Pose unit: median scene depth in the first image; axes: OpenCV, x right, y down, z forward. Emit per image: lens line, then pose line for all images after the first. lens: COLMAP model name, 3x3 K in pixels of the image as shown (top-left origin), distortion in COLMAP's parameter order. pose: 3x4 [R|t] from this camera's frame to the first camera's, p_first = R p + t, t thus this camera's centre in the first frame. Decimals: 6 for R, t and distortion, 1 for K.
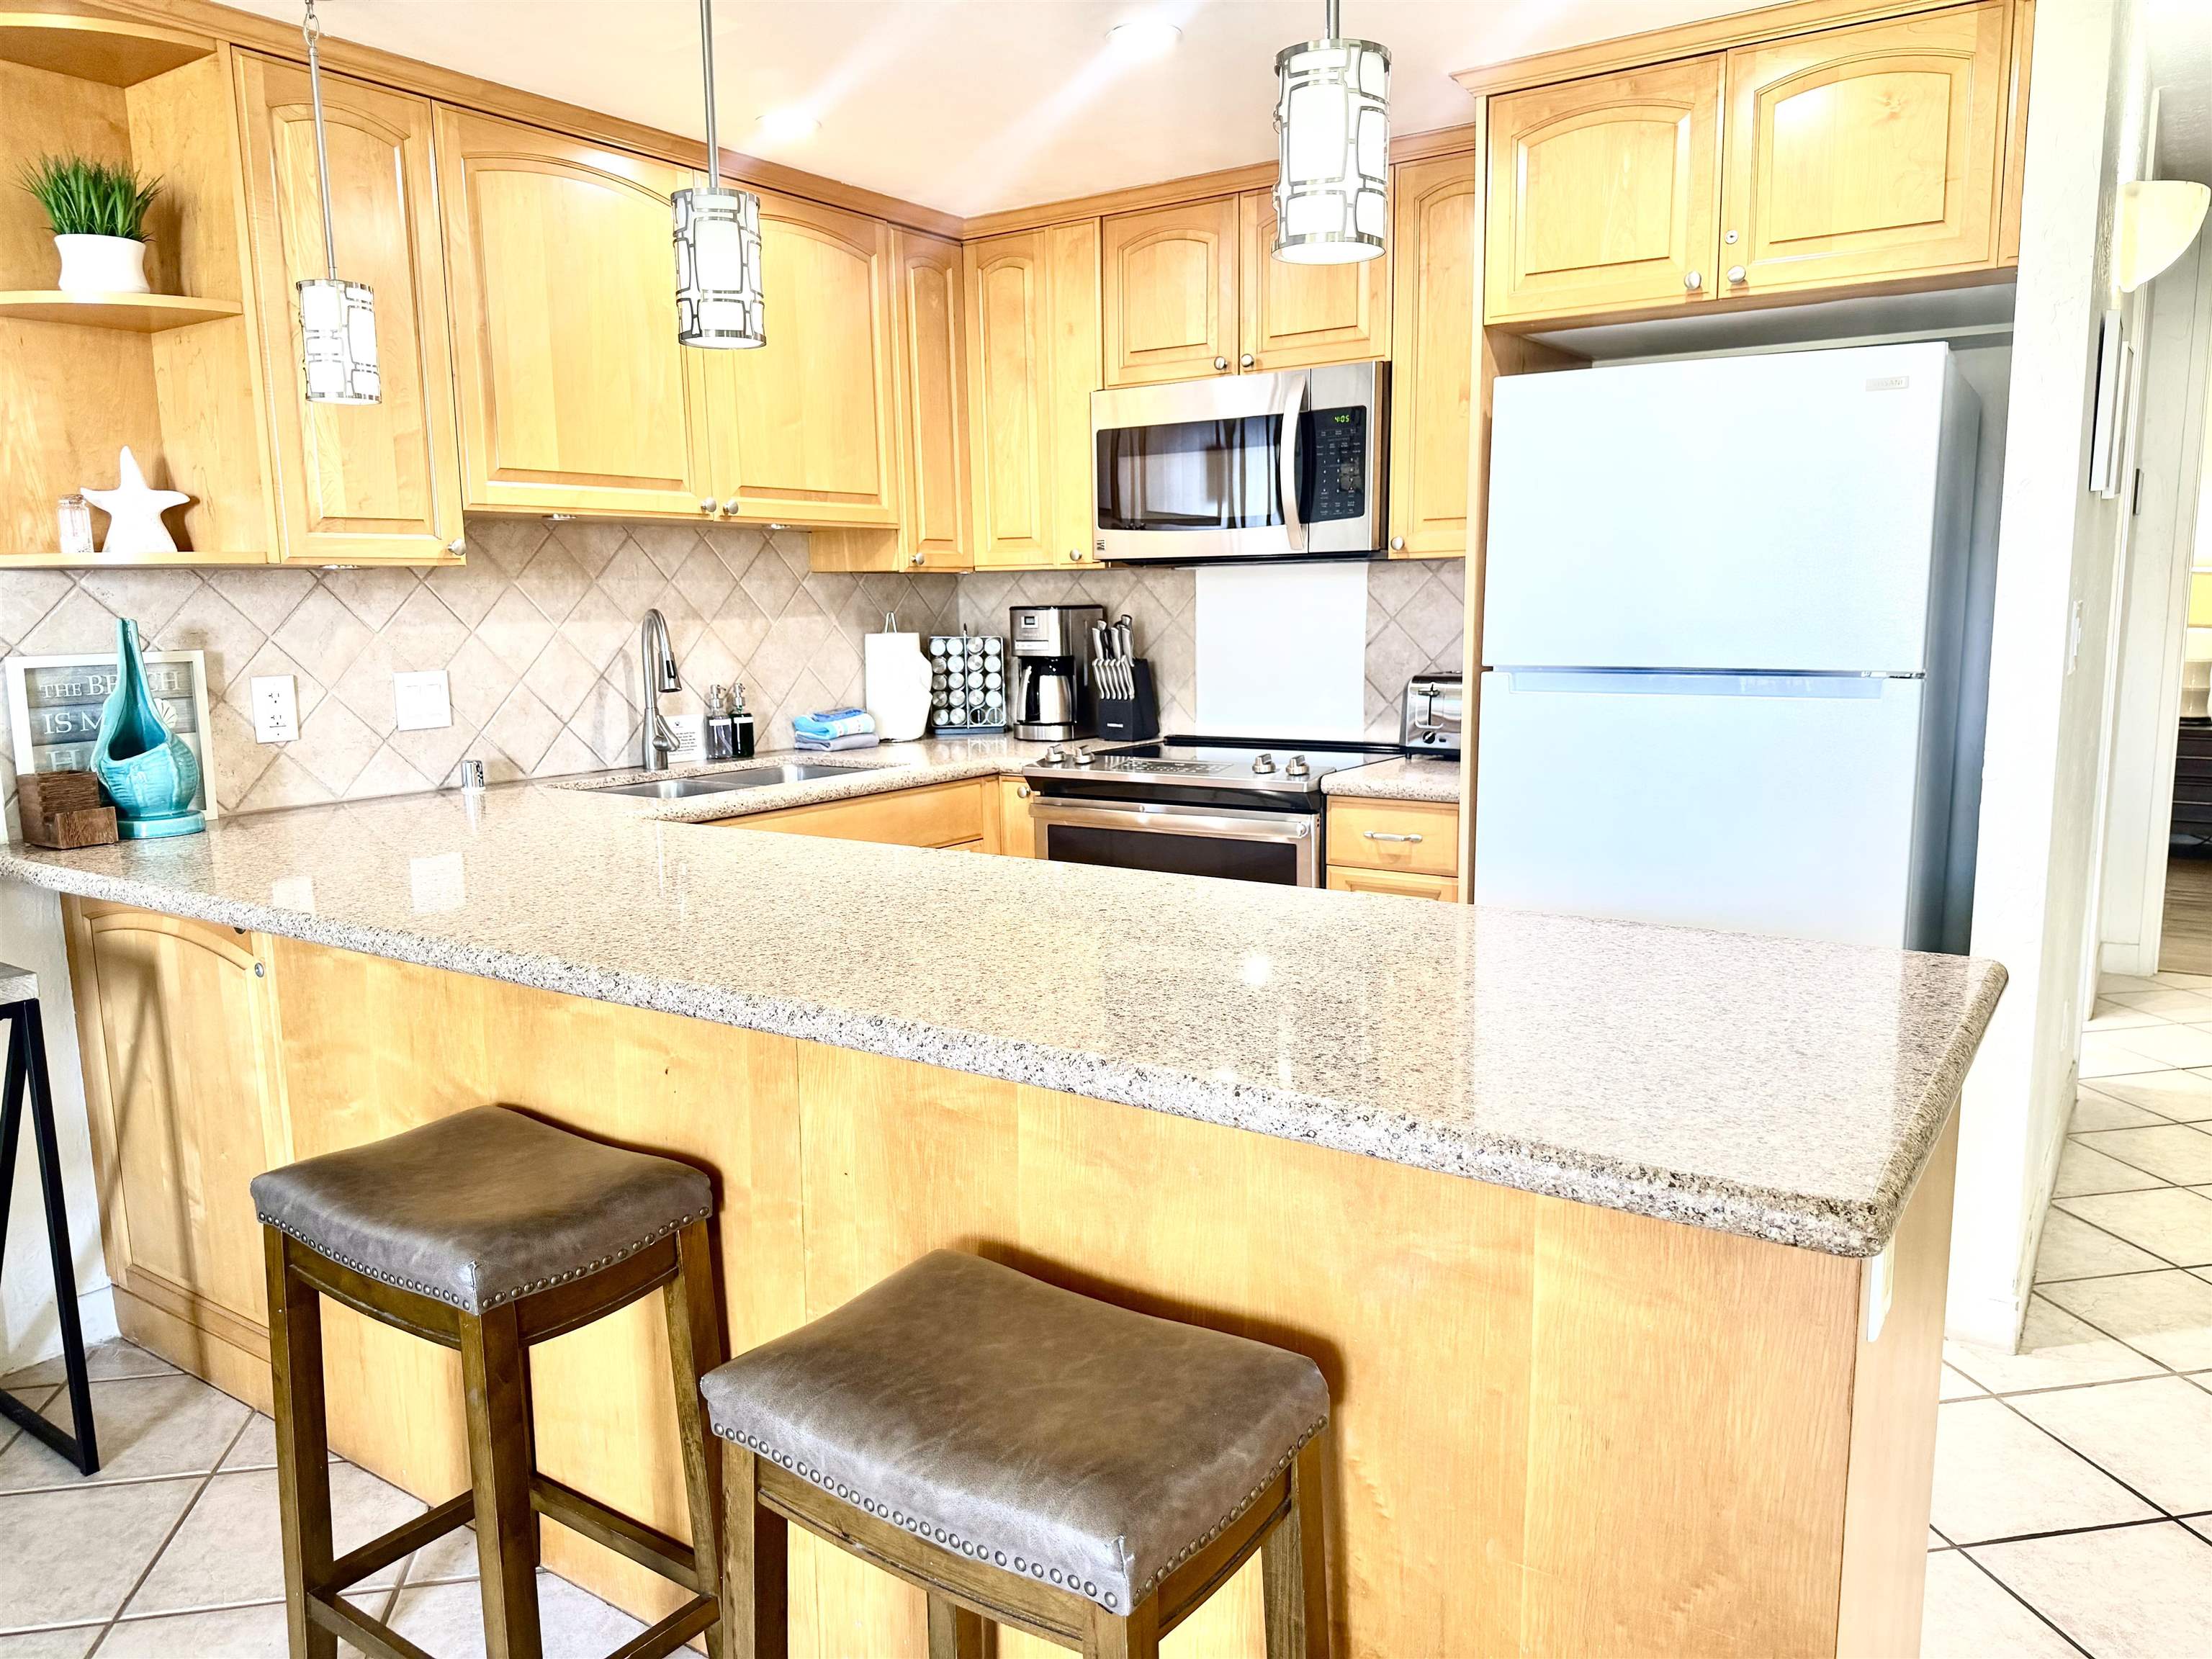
lens RADIAL K [[1546.3, 0, 1116.0], [0, 1546.3, 847.2], [0, 0, 1]] dist [0.075907, -0.107596]
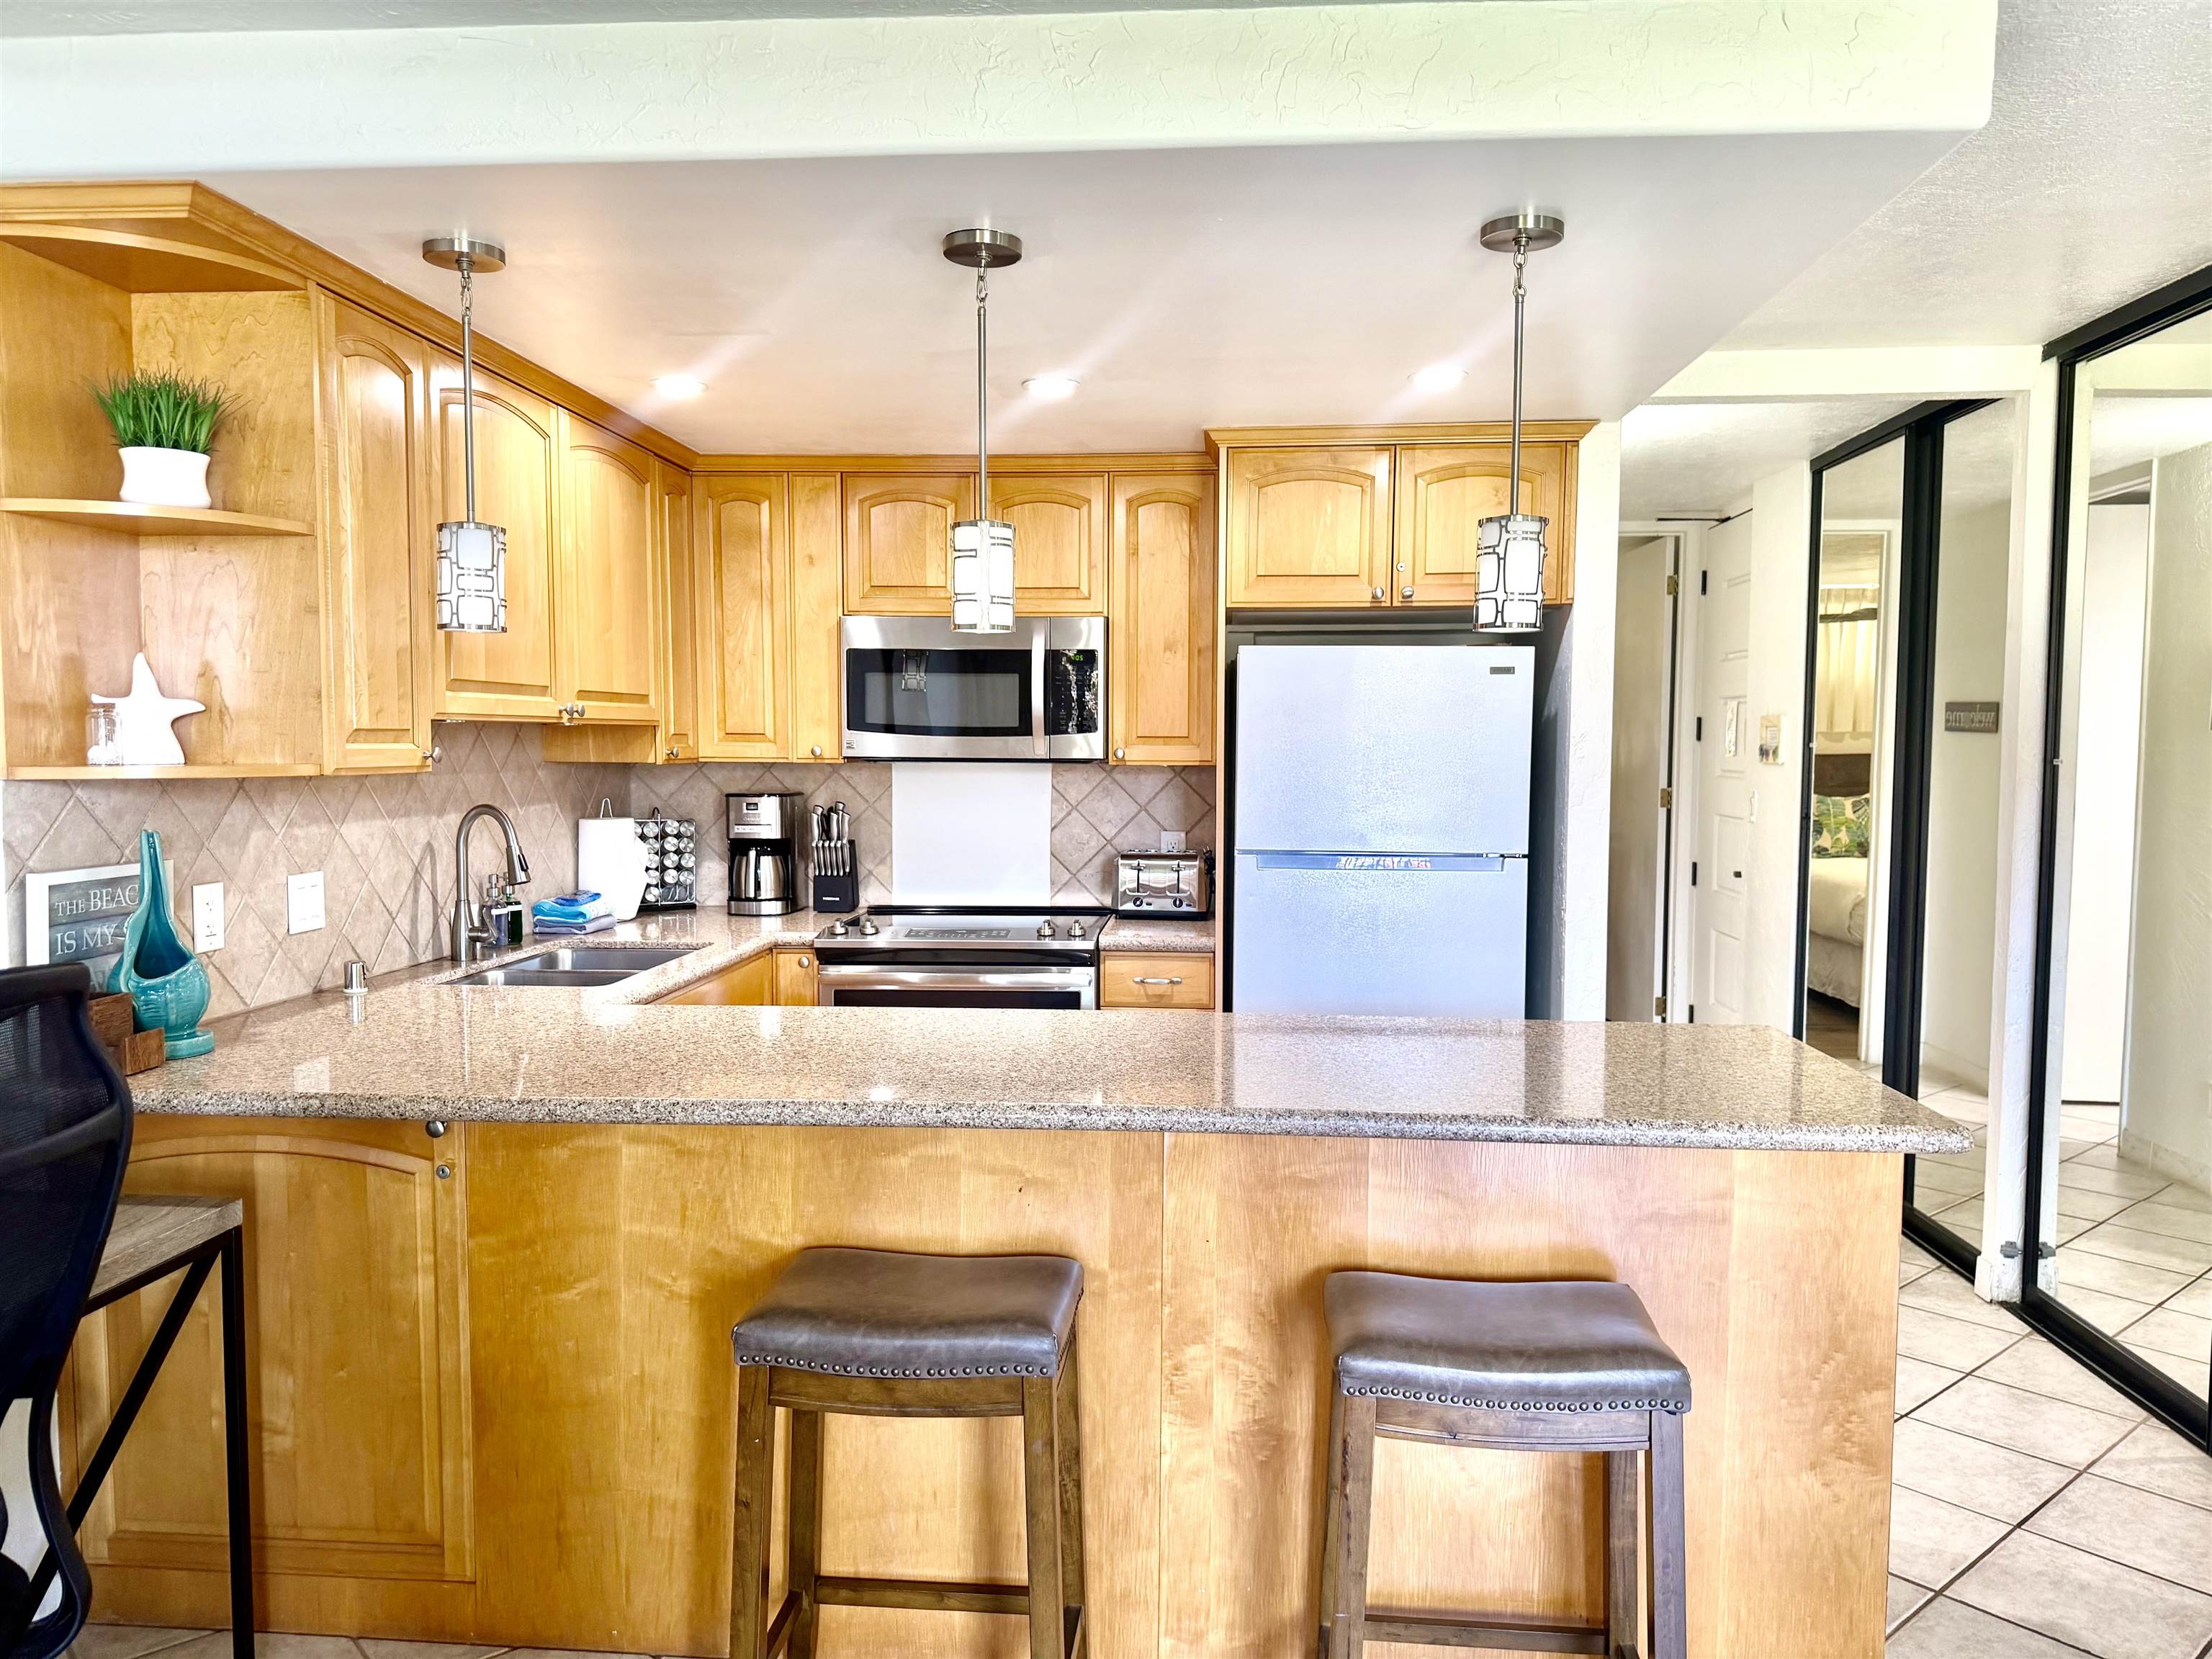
lens RADIAL K [[1534.3, 0, 1110.2], [0, 1534.3, 844.4], [0, 0, 1]] dist [0.098120, -0.166262]
pose [[0.867251, -0.015272, 0.497637, -0.482526], [0.063966, 0.994663, -0.080951, -0.018336], [-0.493745, 0.102036, 0.863600, -0.092956]]
